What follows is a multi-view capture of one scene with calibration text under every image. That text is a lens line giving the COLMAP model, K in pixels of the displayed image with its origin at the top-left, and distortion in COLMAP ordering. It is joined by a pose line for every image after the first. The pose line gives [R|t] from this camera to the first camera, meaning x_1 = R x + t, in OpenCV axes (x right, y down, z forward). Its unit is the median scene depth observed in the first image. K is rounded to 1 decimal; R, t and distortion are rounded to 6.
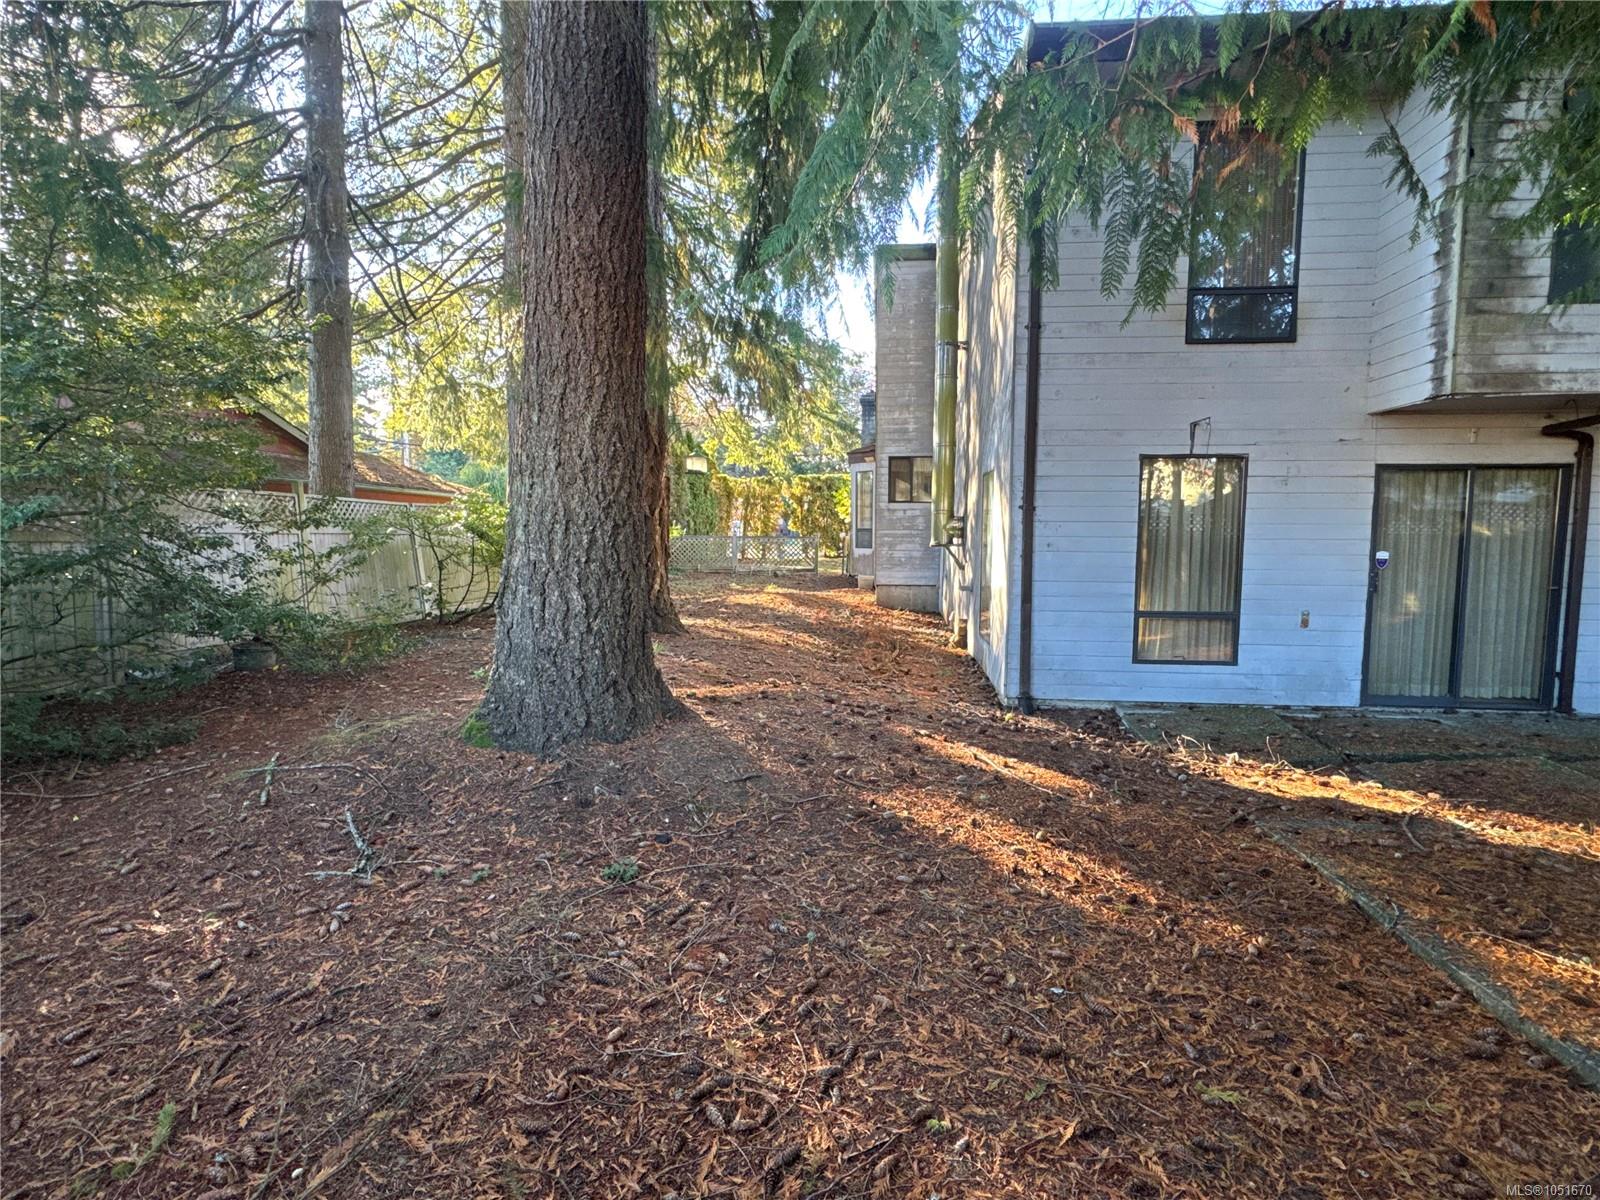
lens RADIAL K [[770.5, 0, 800.0], [0, 770.5, 600.0], [0, 0, 1]] dist [-0.002601, -0.000623]
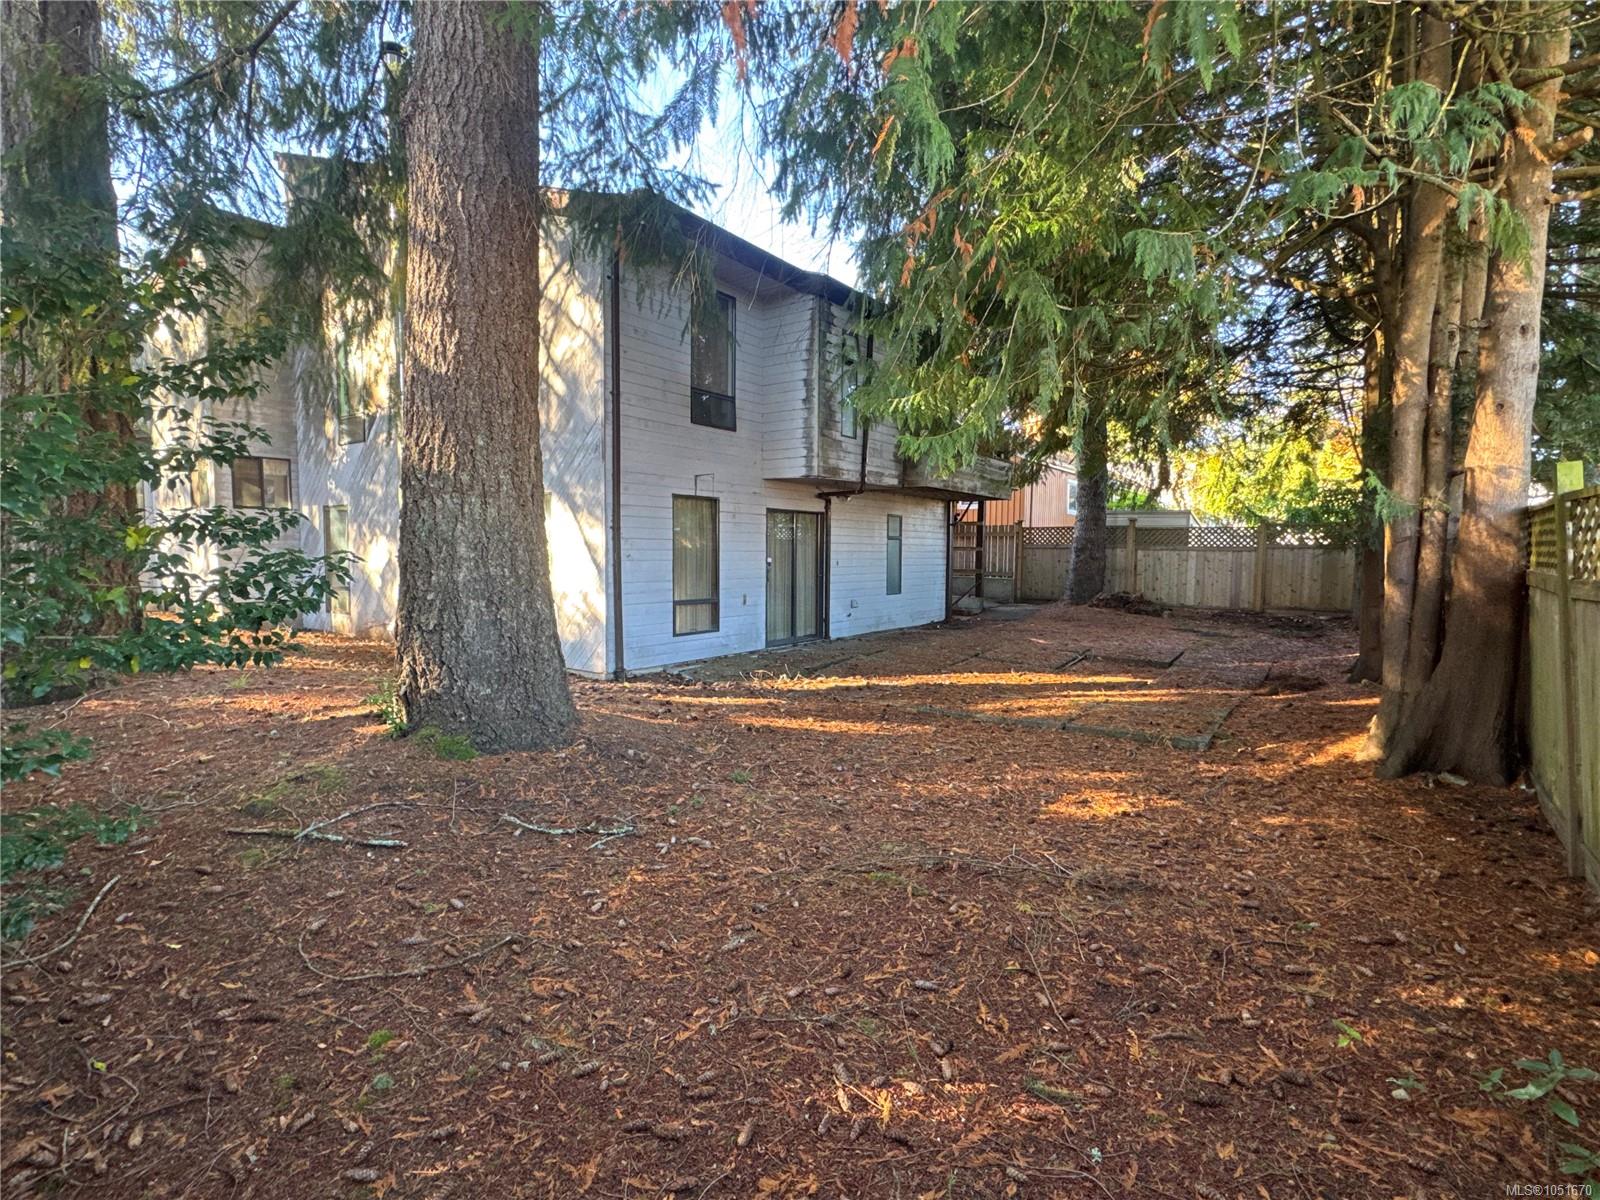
lens RADIAL K [[796.9, 0, 800.0], [0, 796.9, 600.0], [0, 0, 1]] dist [0.000842, 0.000006]
pose [[0.482631, -0.056604, 0.873993, -0.799793], [0.070066, 0.997206, 0.025892, -0.010101], [-0.873017, 0.048741, 0.485248, 0.069913]]
